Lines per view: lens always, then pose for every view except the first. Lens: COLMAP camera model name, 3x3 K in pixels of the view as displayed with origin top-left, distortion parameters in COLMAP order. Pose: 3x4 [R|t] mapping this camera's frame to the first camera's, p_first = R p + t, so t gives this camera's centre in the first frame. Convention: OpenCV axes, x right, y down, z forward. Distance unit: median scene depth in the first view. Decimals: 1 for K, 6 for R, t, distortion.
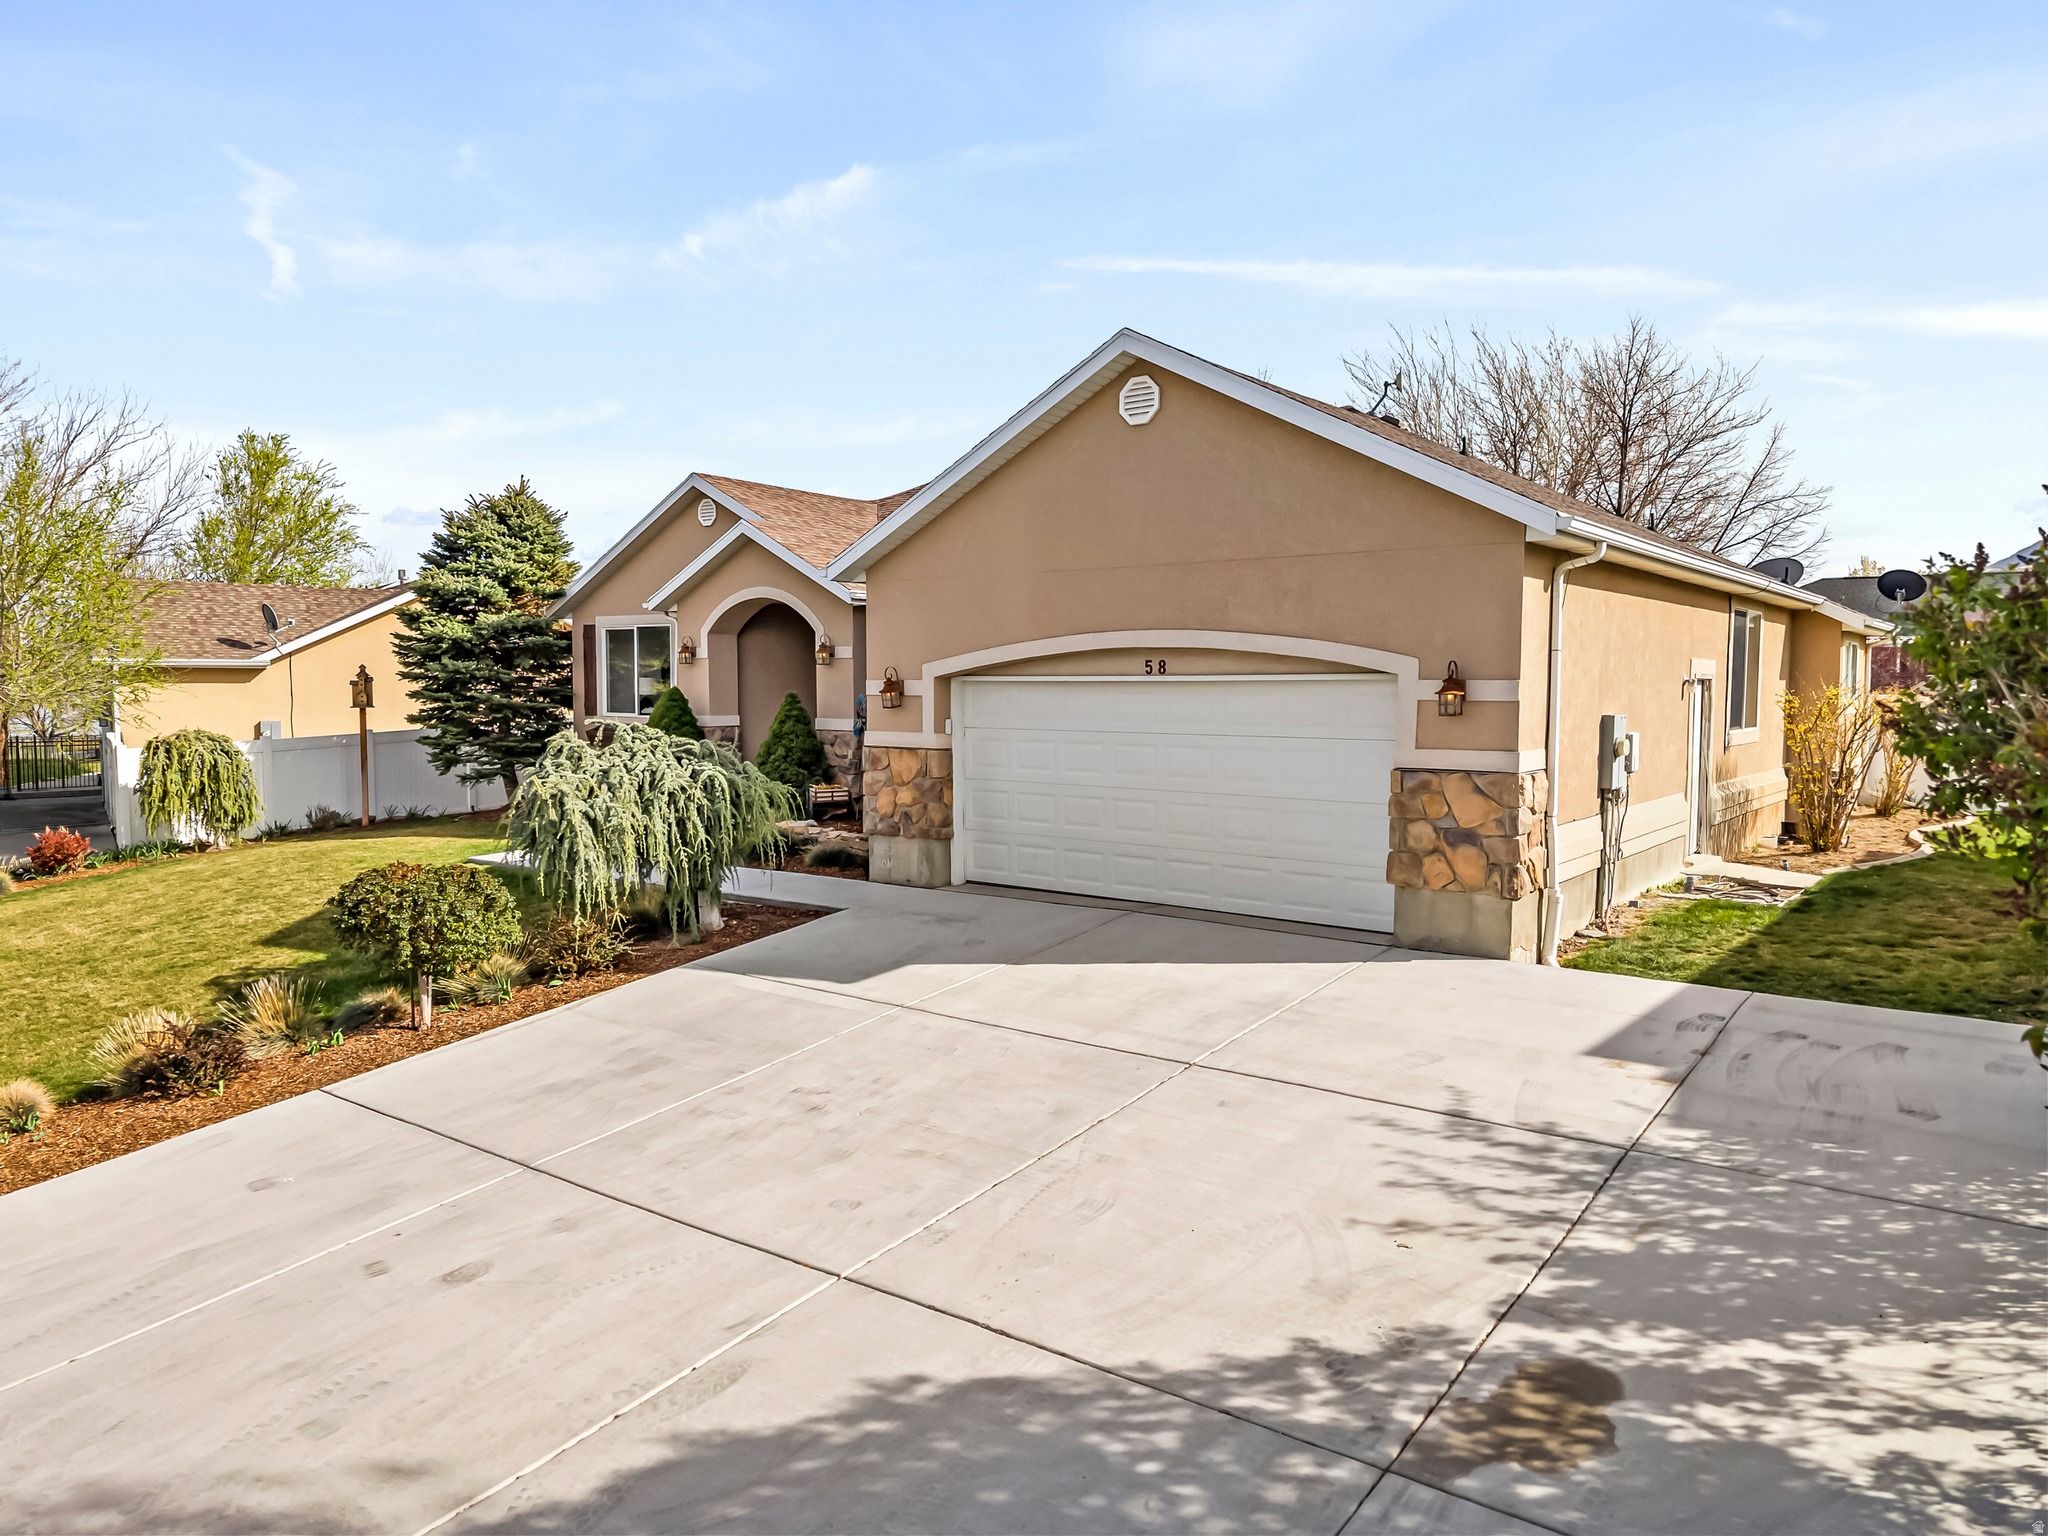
lens RADIAL K [[1346.0, 0, 1024.0], [0, 1346.0, 768.0], [0, 0, 1]] dist [0.066753, -0.106200]
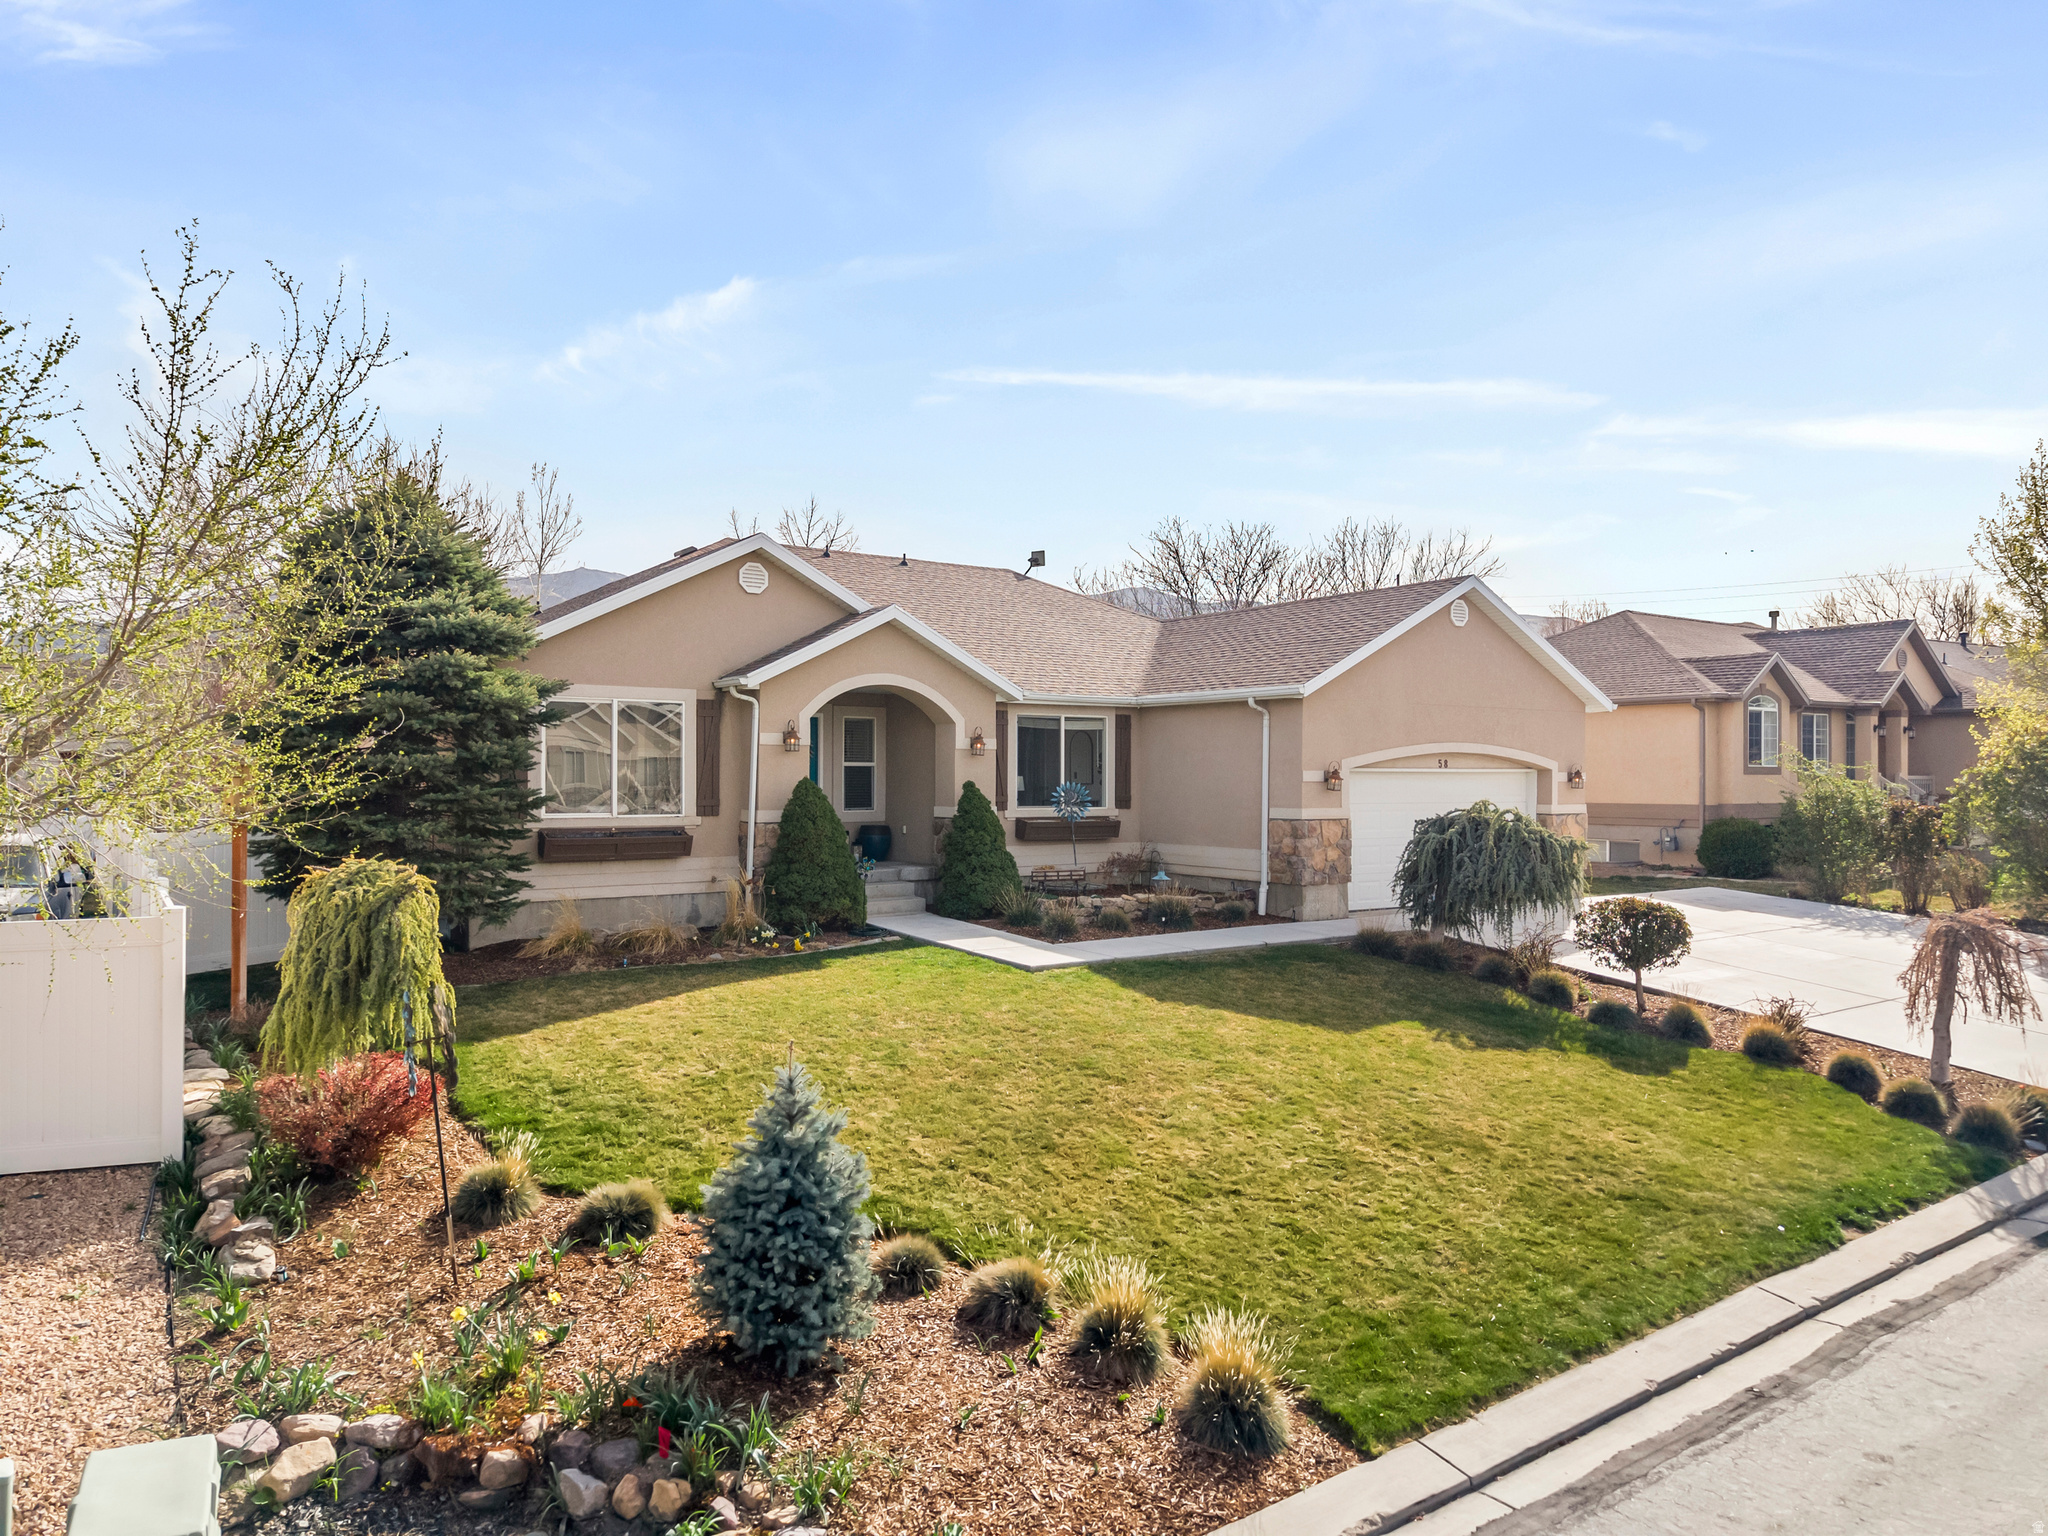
lens RADIAL K [[1356.3, 0, 1024.0], [0, 1356.3, 768.0], [0, 0, 1]] dist [0.016163, 0.000161]
pose [[0.303243, 0.005204, 0.952899, -1.789047], [0.060508, 0.997862, -0.024705, -0.061706], [-0.950990, 0.065150, 0.302280, 1.029213]]
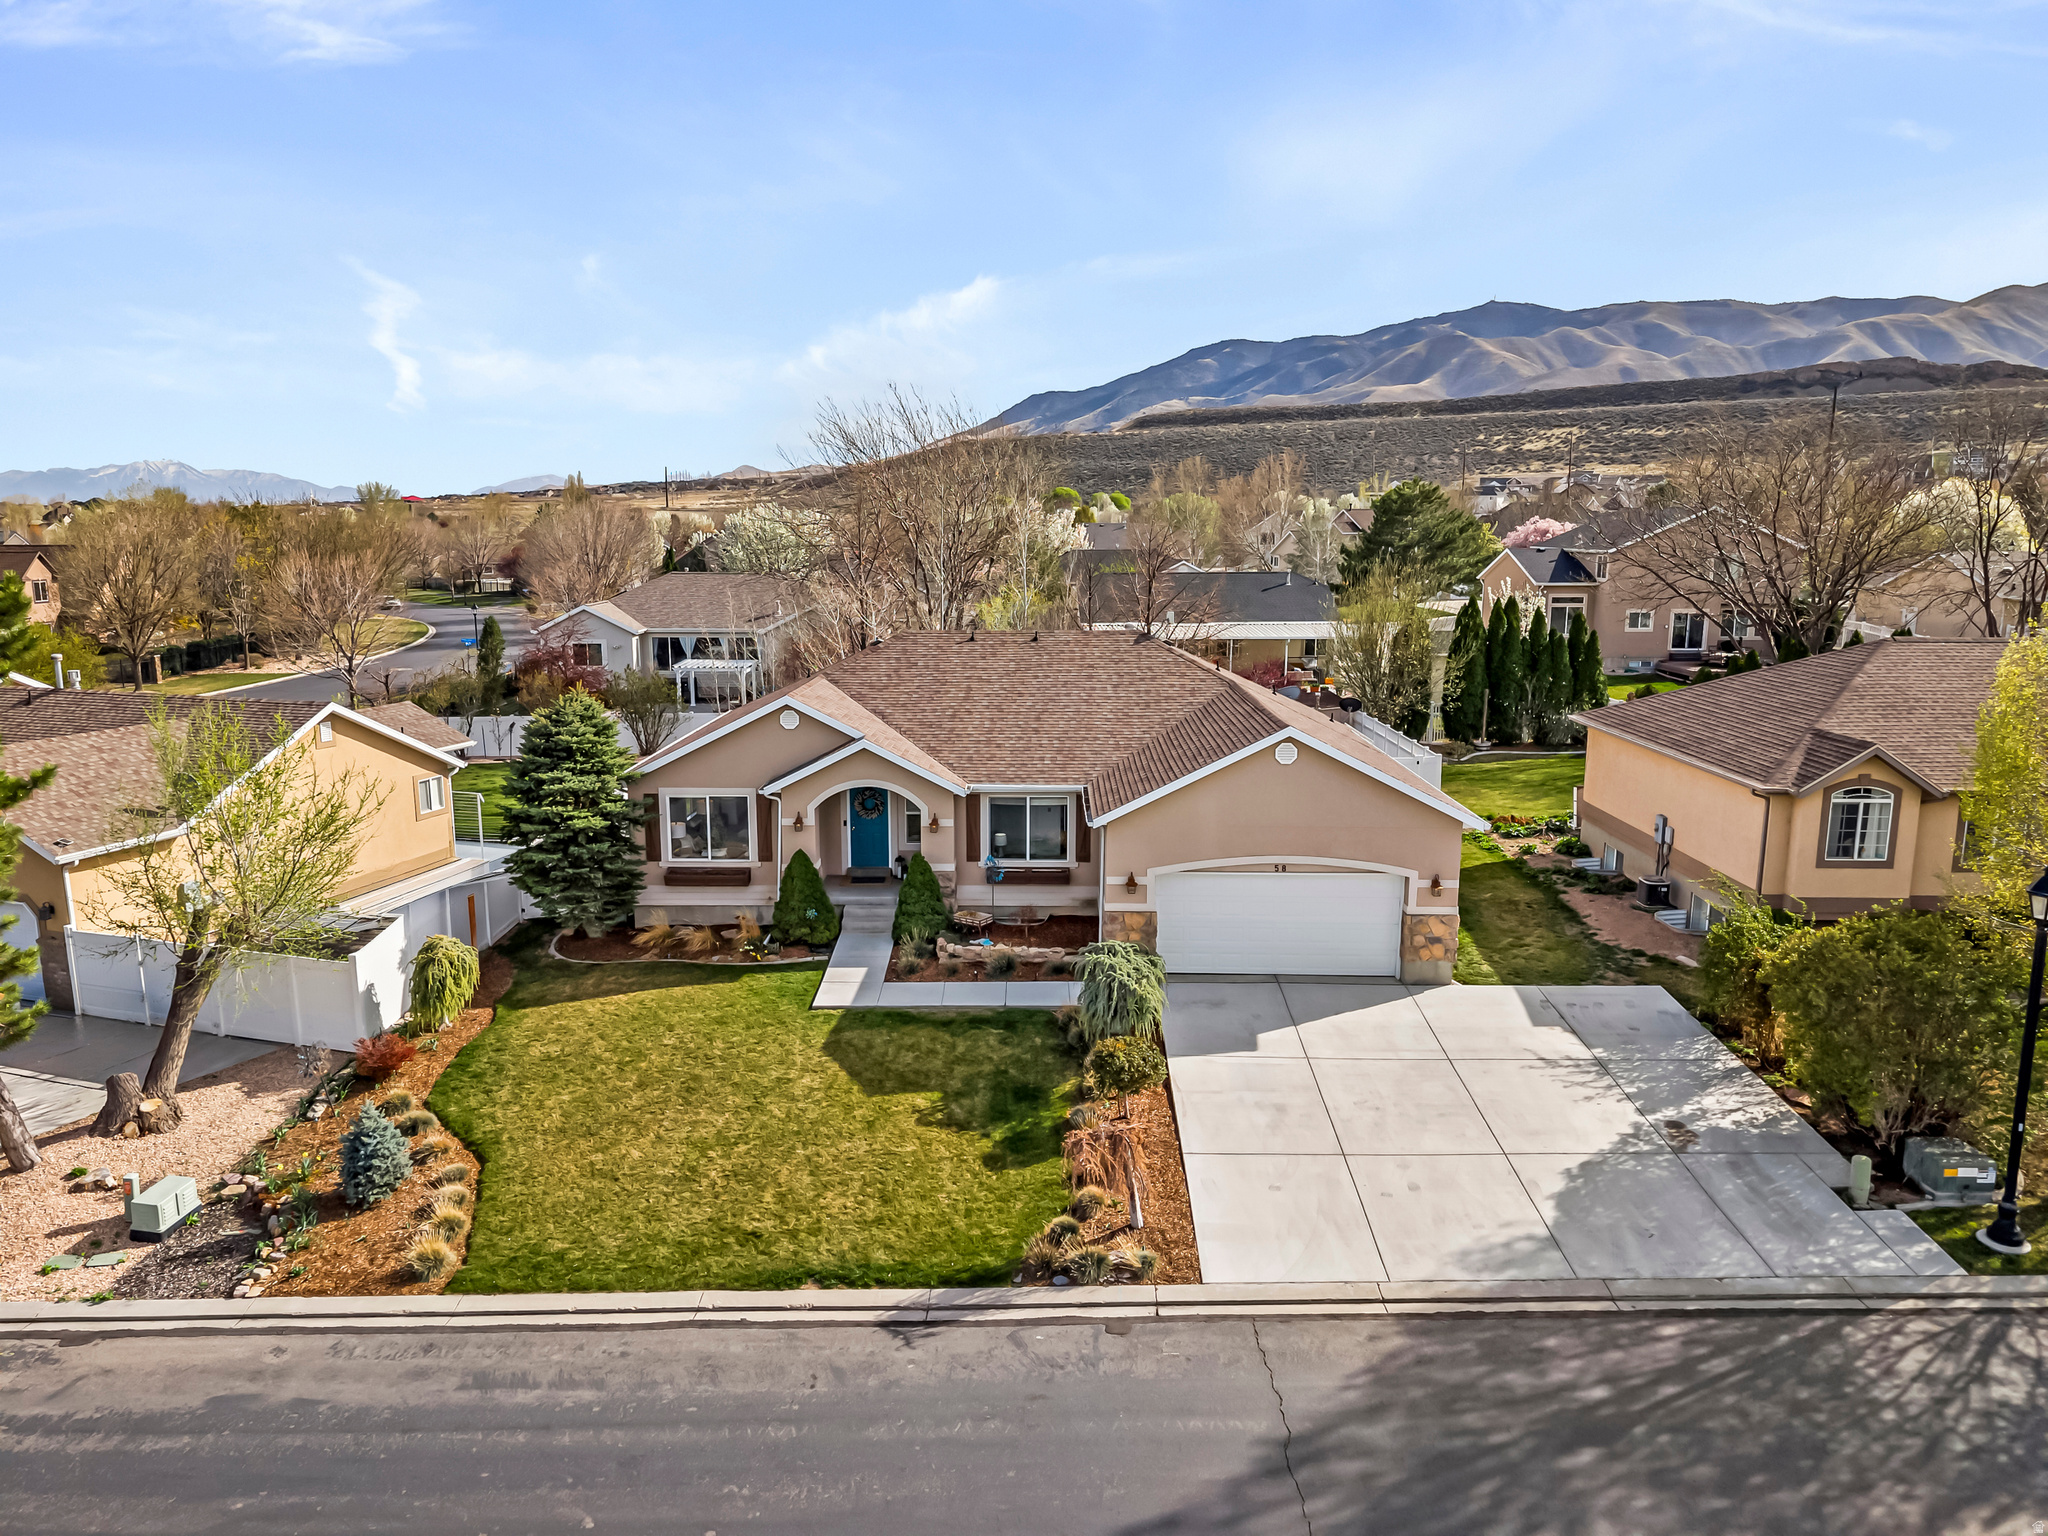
lens RADIAL K [[1346.0, 0, 1024.0], [0, 1346.0, 768.0], [0, 0, 1]] dist [0.066753, -0.106200]
pose [[0.804174, -0.105029, 0.585042, -1.527828], [0.038581, 0.991413, 0.124951, -0.538554], [-0.593141, -0.077910, 0.801320, -0.478474]]
